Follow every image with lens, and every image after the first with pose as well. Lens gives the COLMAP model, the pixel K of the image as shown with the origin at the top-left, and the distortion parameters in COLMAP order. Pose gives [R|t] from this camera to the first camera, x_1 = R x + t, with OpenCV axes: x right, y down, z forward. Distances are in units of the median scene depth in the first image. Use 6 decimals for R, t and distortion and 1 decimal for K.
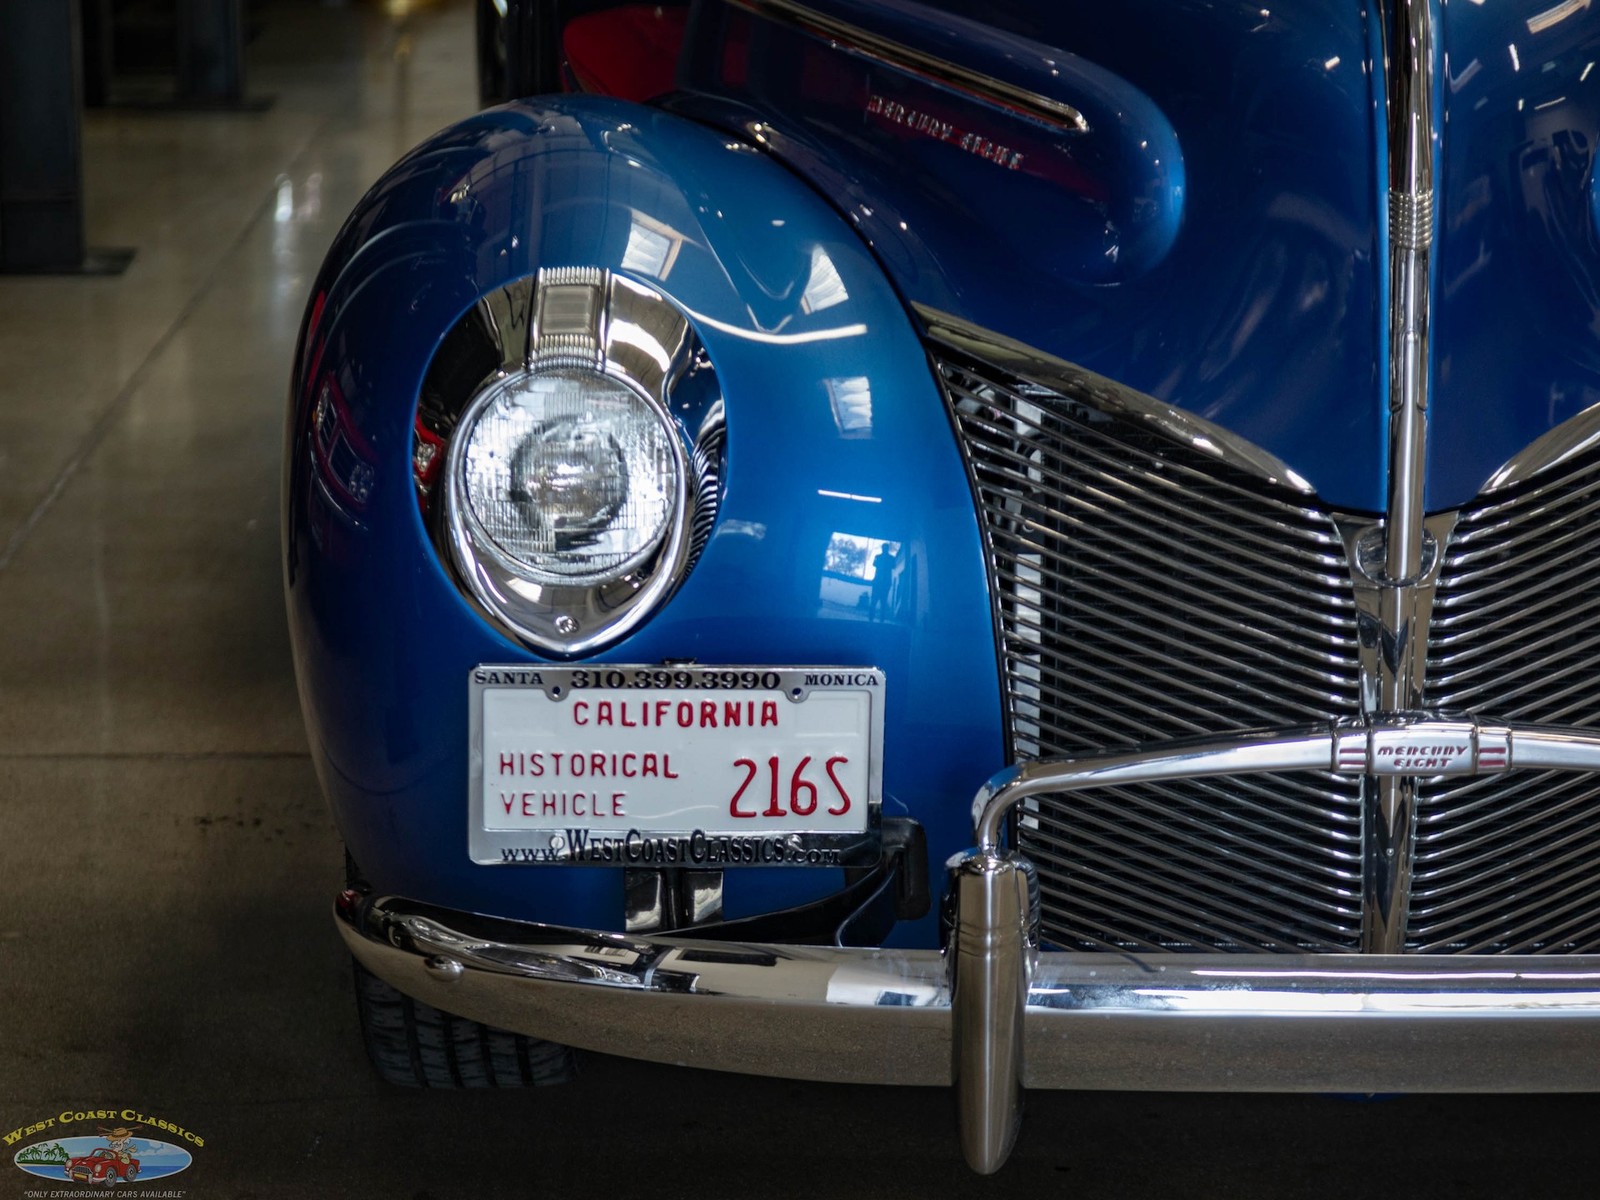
lens RADIAL K [[4578.9, 0, 793.2], [0, 4578.9, 594.7], [0, 0, 1]] dist [0.165213, -0.782442]
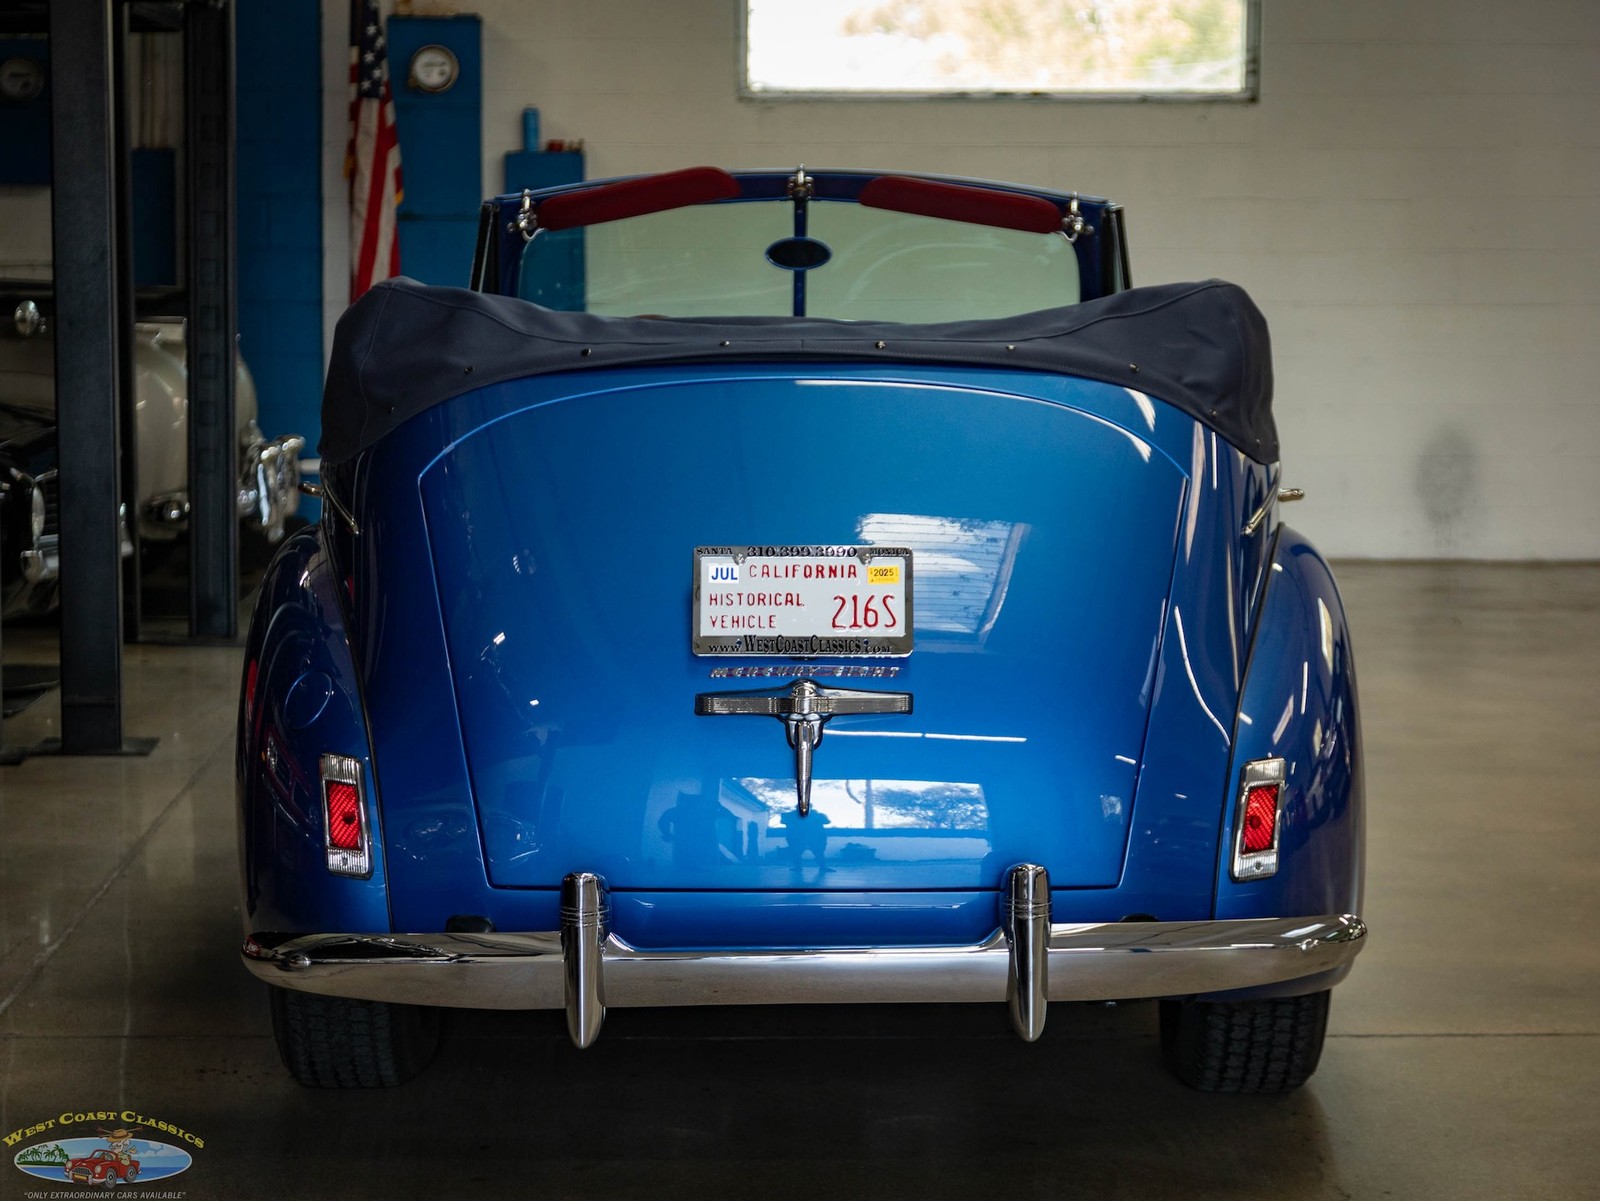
lens RADIAL K [[4120.3, 0, 793.8], [0, 4120.3, 603.0], [0, 0, 1]] dist [0.061913, 0.148908]
pose [[0.999897, 0.001618, 0.014244, 0.076152], [0.000123, 0.992602, -0.121413, 0.085634], [-0.014336, 0.121402, 0.992500, -0.596946]]
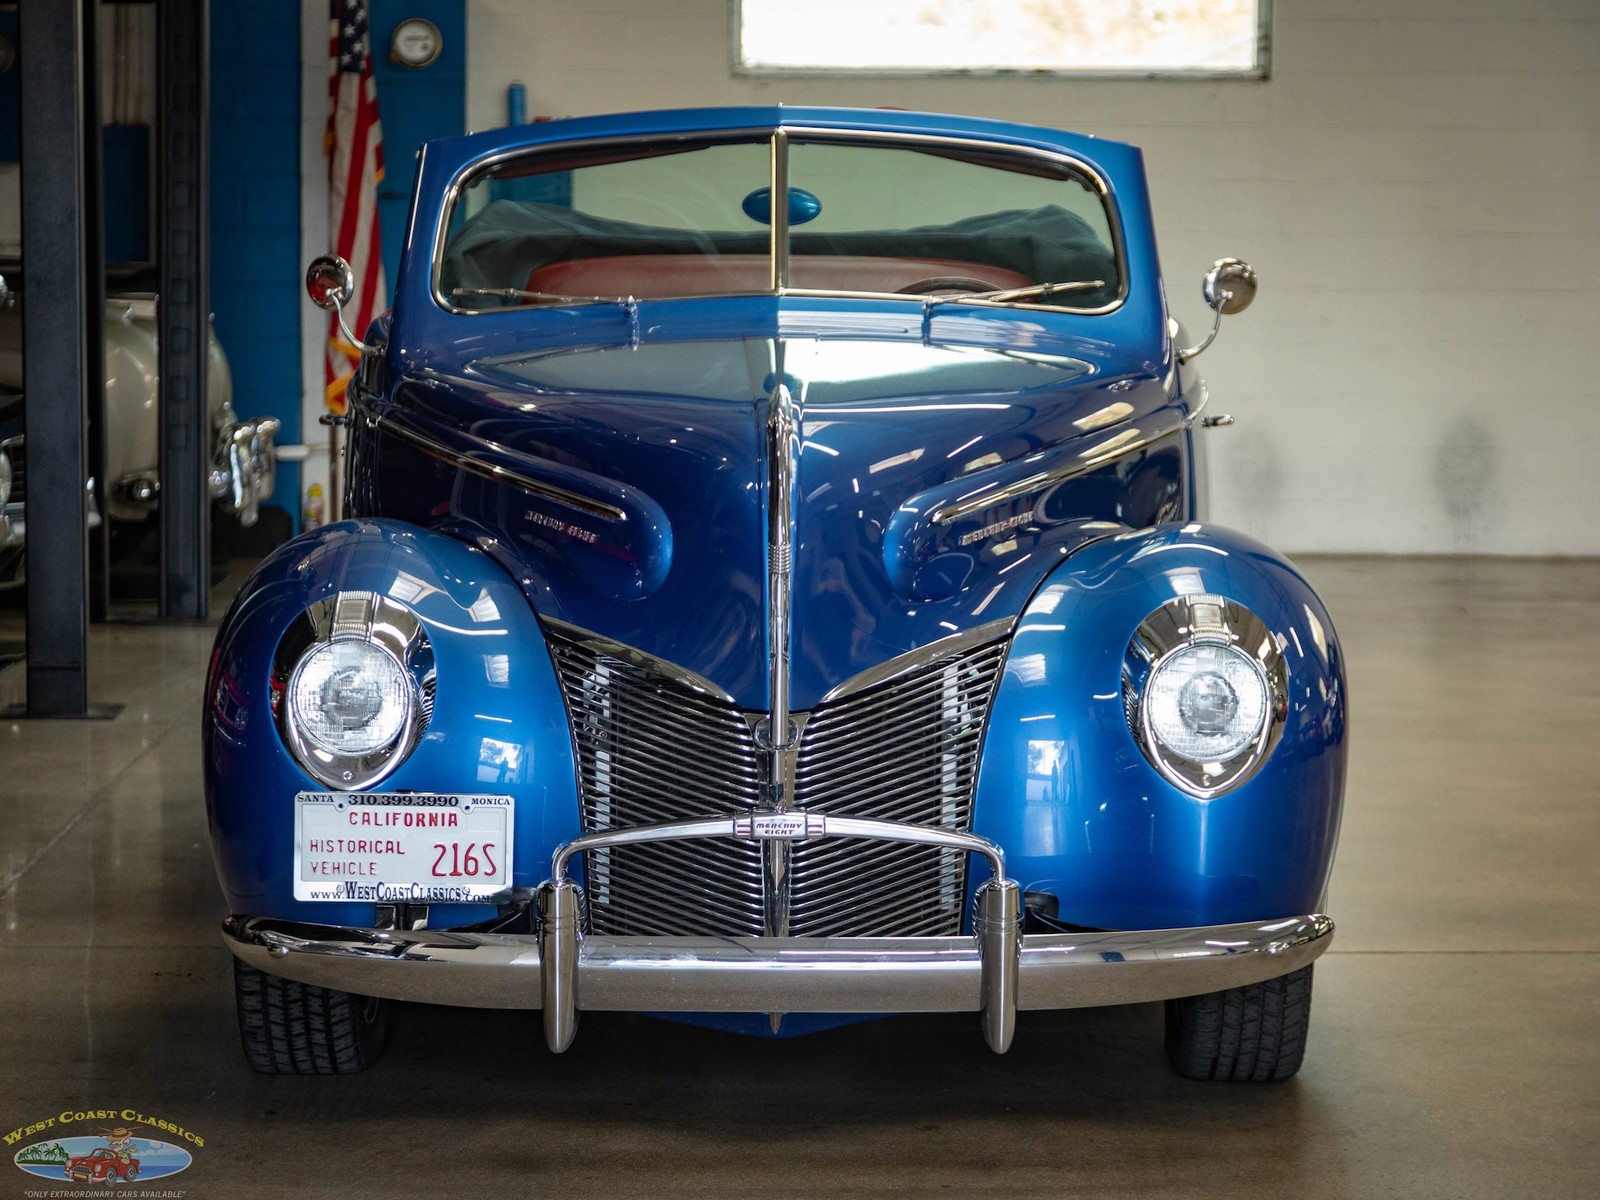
lens RADIAL K [[4578.9, 0, 793.2], [0, 4578.9, 594.7], [0, 0, 1]] dist [0.165213, -0.782442]
pose [[0.999978, 0.006041, 0.002810, 0.127972], [-0.005595, 0.990390, -0.138189, 0.192484], [-0.003617, 0.138170, 0.990402, -0.883079]]
